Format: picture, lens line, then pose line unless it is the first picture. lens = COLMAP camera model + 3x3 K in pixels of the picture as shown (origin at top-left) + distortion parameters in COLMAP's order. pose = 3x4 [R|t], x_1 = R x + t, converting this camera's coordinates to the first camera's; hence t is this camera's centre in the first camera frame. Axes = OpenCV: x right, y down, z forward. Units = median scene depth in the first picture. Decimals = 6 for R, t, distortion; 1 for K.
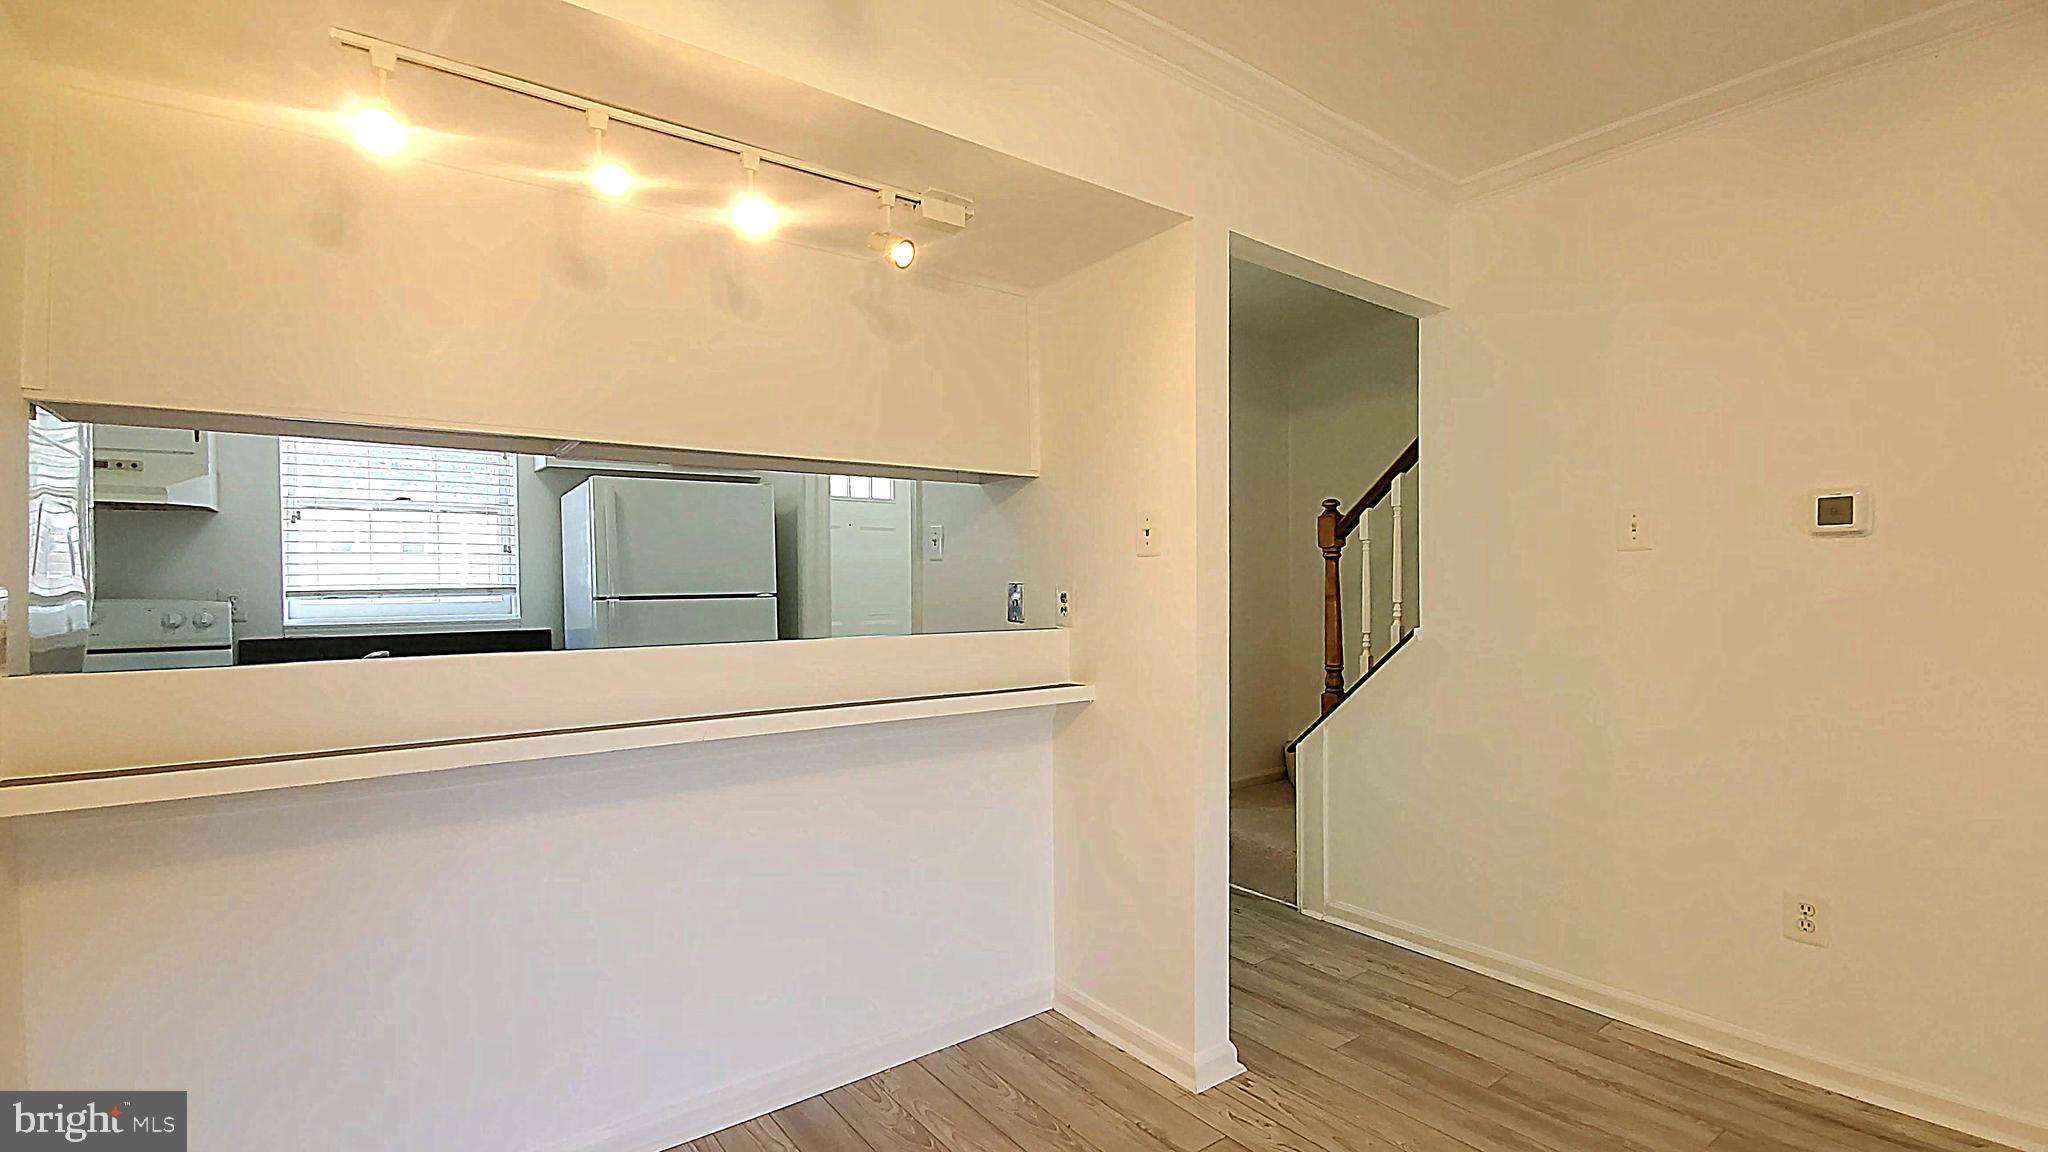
lens RADIAL K [[916.1, 0, 1043.8], [0, 916.1, 597.9], [0, 0, 1]] dist [0.005291, -0.013184]
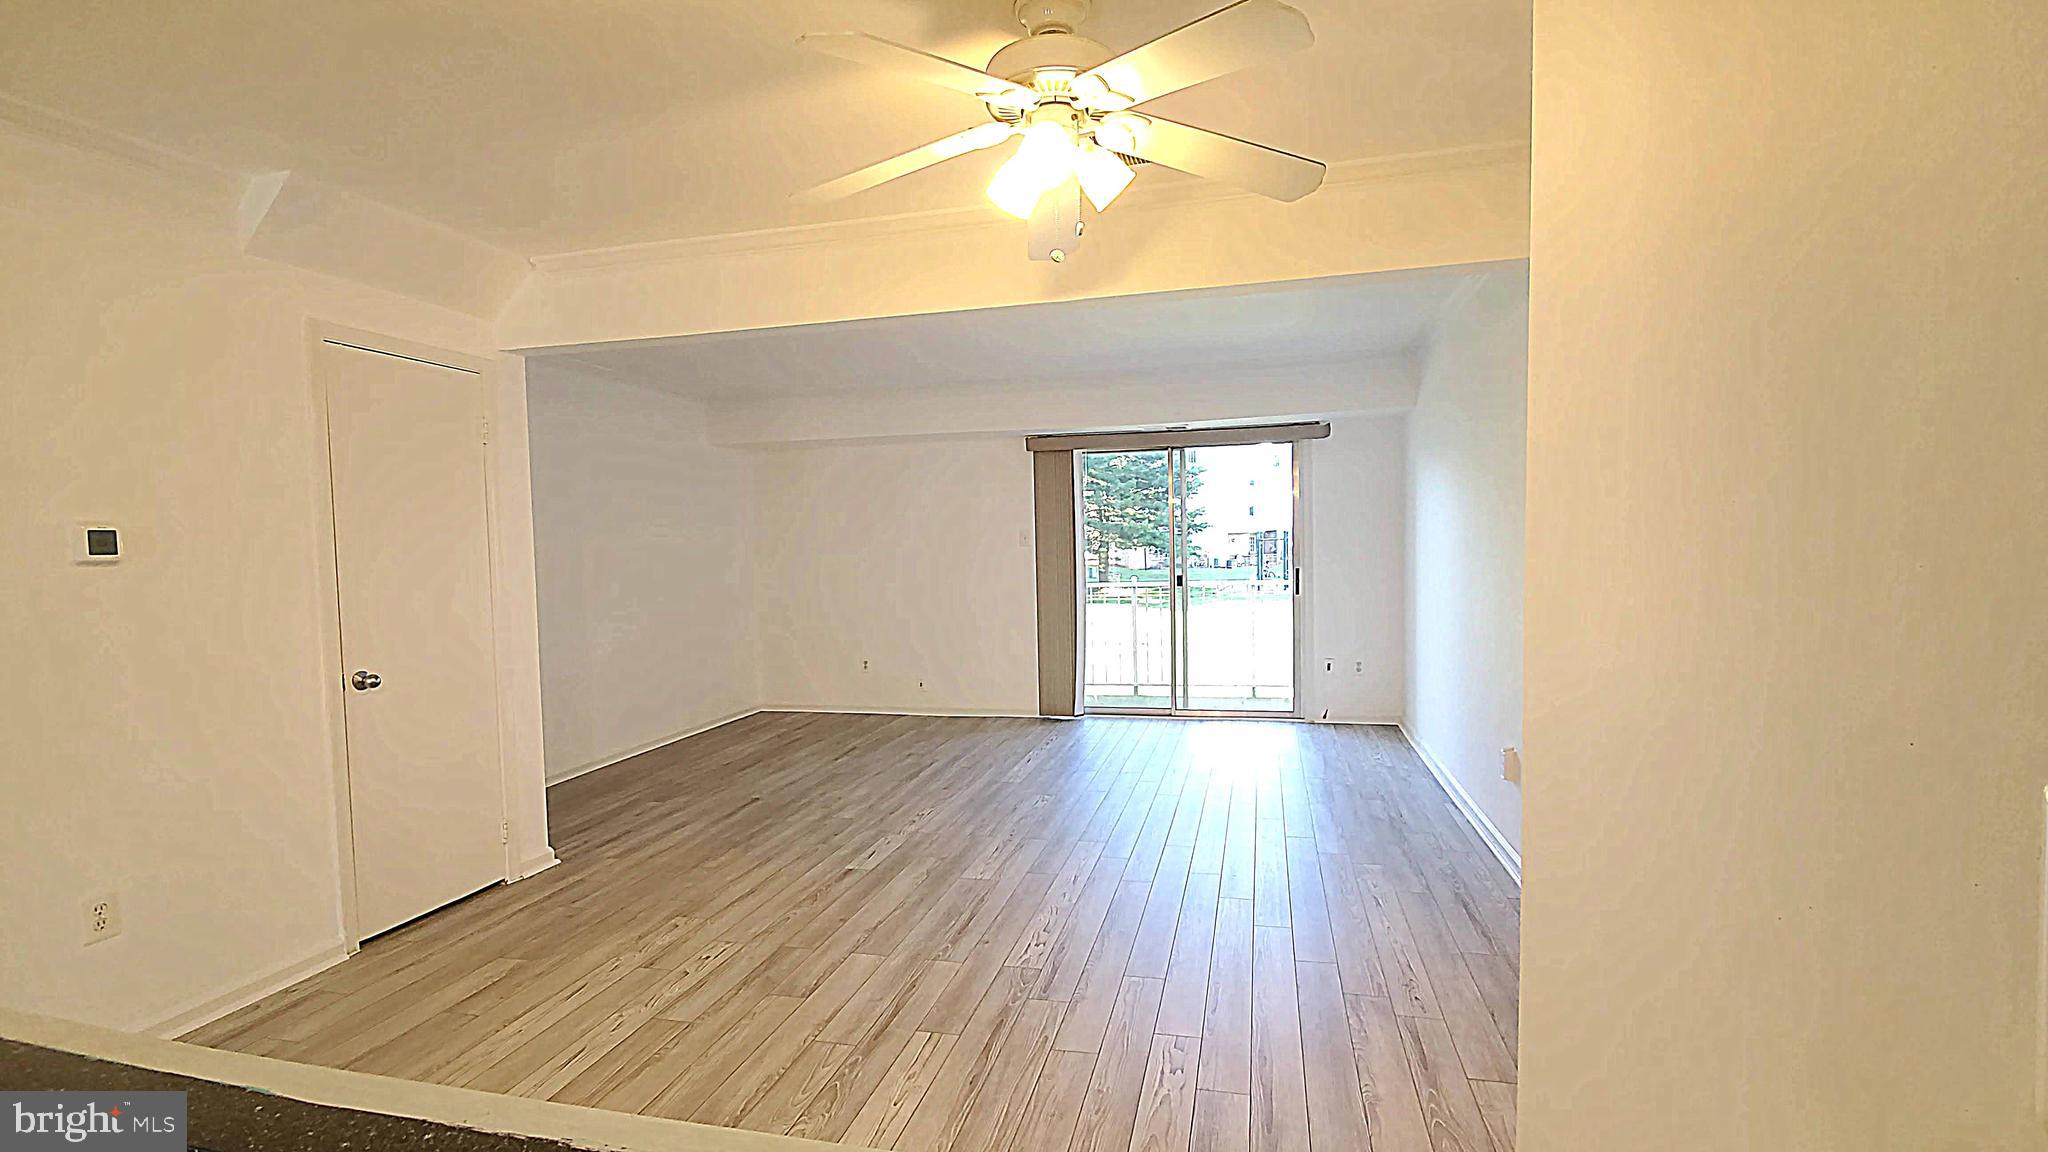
lens RADIAL K [[916.1, 0, 1043.8], [0, 916.1, 597.9], [0, 0, 1]] dist [0.005291, -0.013184]
pose [[-0.630817, -0.020853, 0.775651, -0.542381], [0.038322, 0.997582, 0.057986, -0.036507], [-0.774985, 0.066303, -0.628492, 0.613528]]
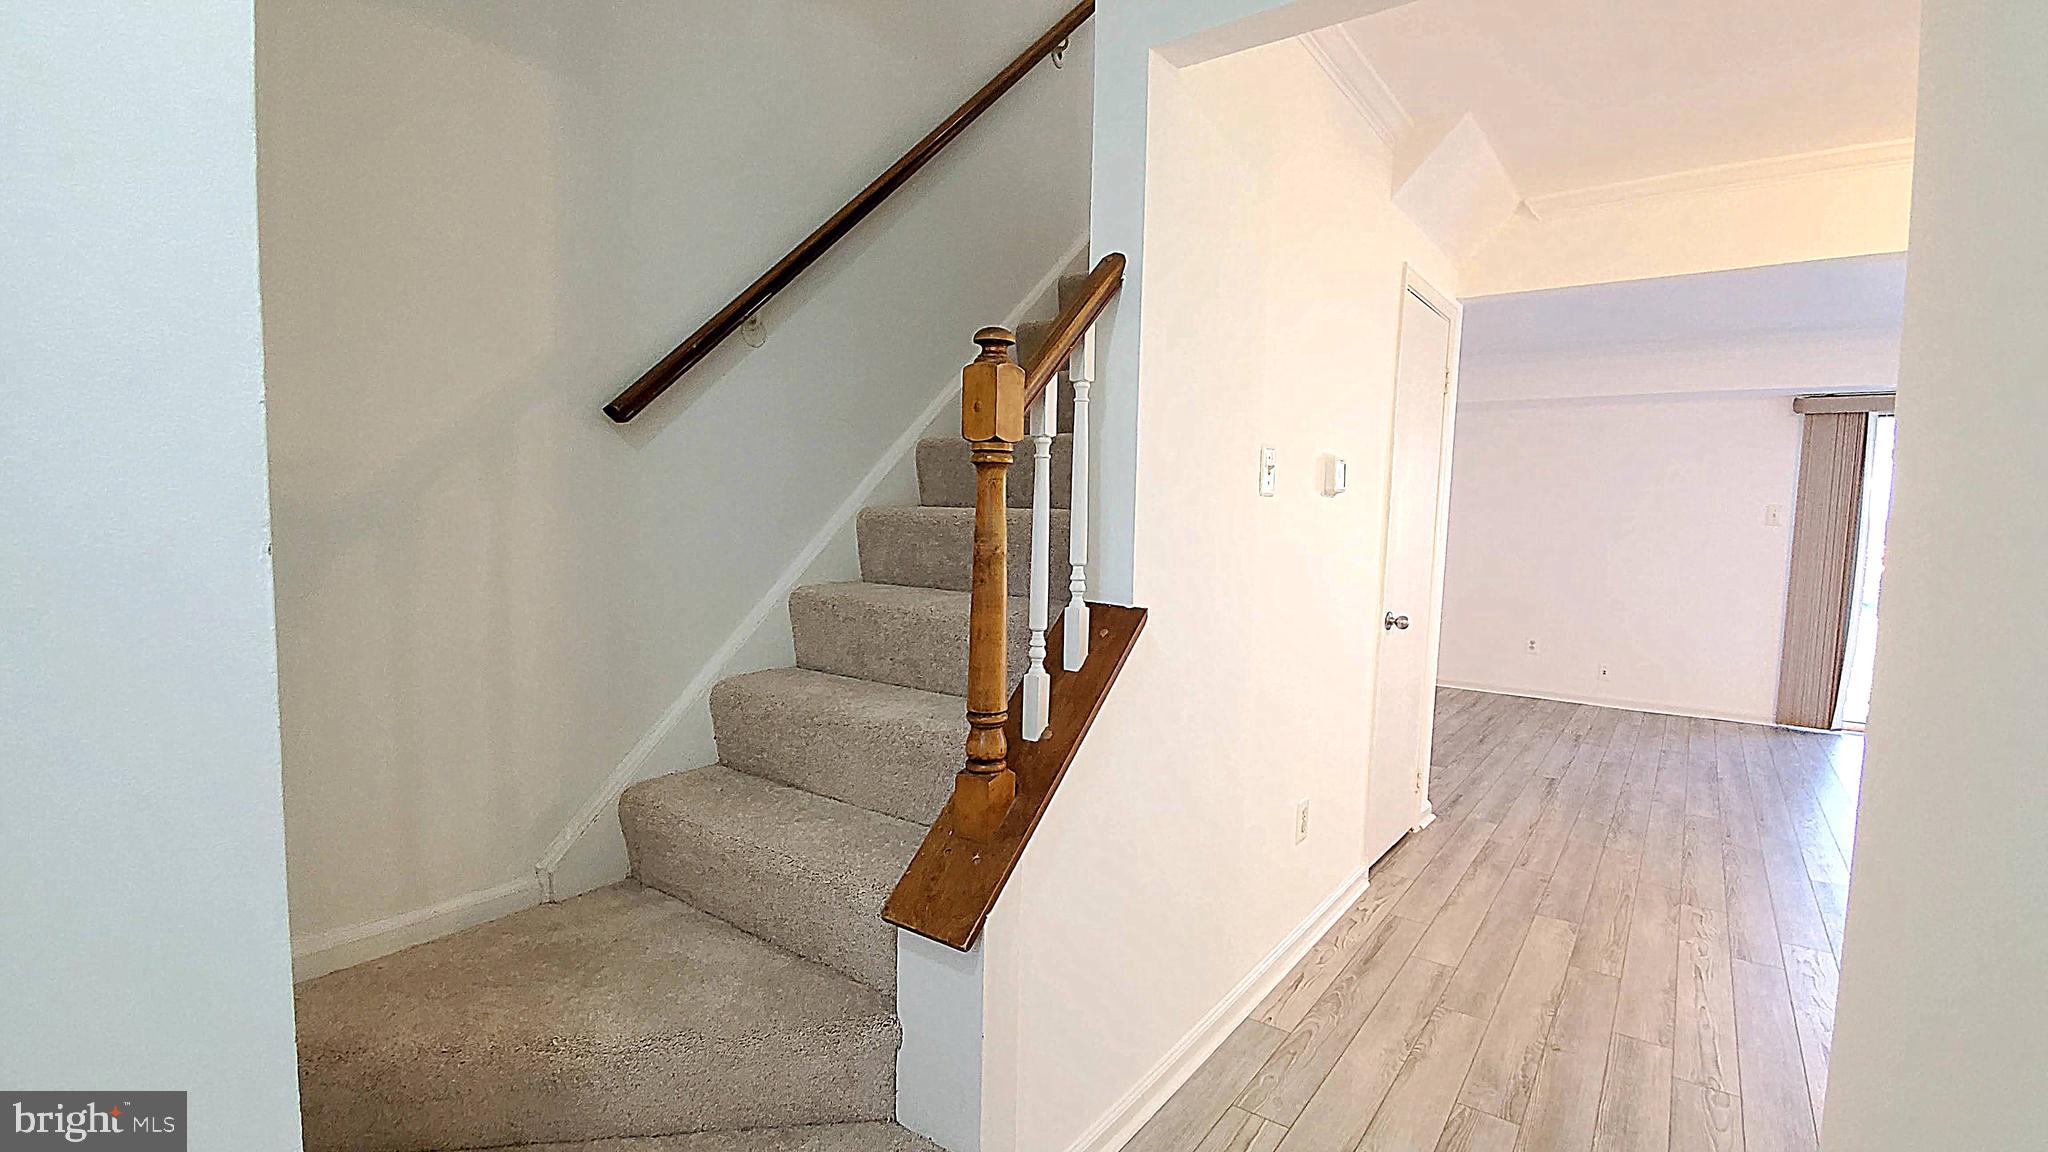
lens RADIAL K [[916.1, 0, 1043.8], [0, 916.1, 597.9], [0, 0, 1]] dist [0.005291, -0.013184]
pose [[-0.289118, -0.080332, 0.953917, -0.132037], [-0.010470, 0.996679, 0.080759, -0.020461], [-0.957236, 0.013361, -0.288999, 1.298696]]
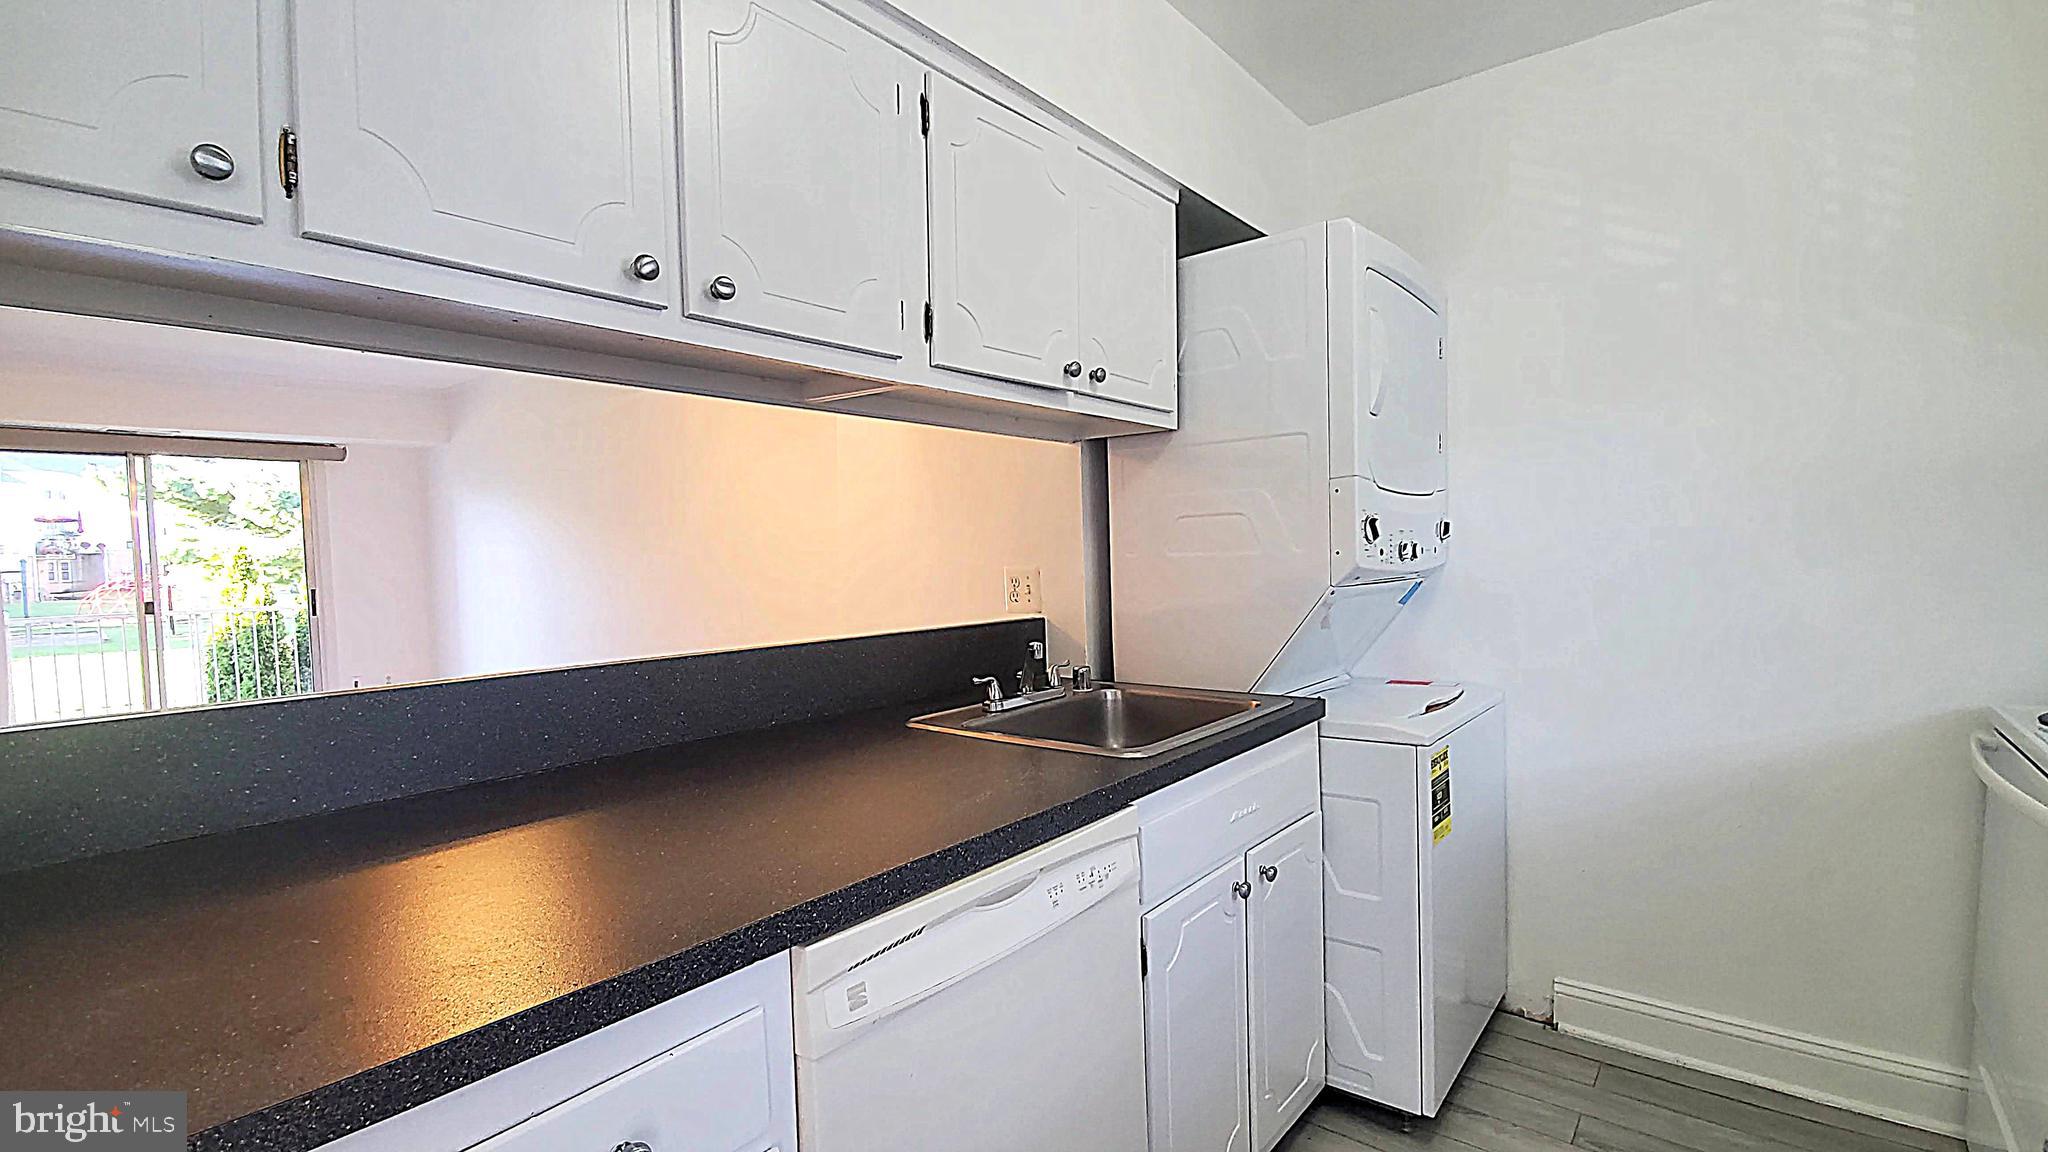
lens RADIAL K [[916.1, 0, 1043.8], [0, 916.1, 597.9], [0, 0, 1]] dist [0.005291, -0.013184]
pose [[-0.968115, 0.040758, -0.247168, -0.353187], [0.025772, 0.997645, 0.063569, -0.029733], [0.249177, 0.055172, -0.966885, 1.308037]]
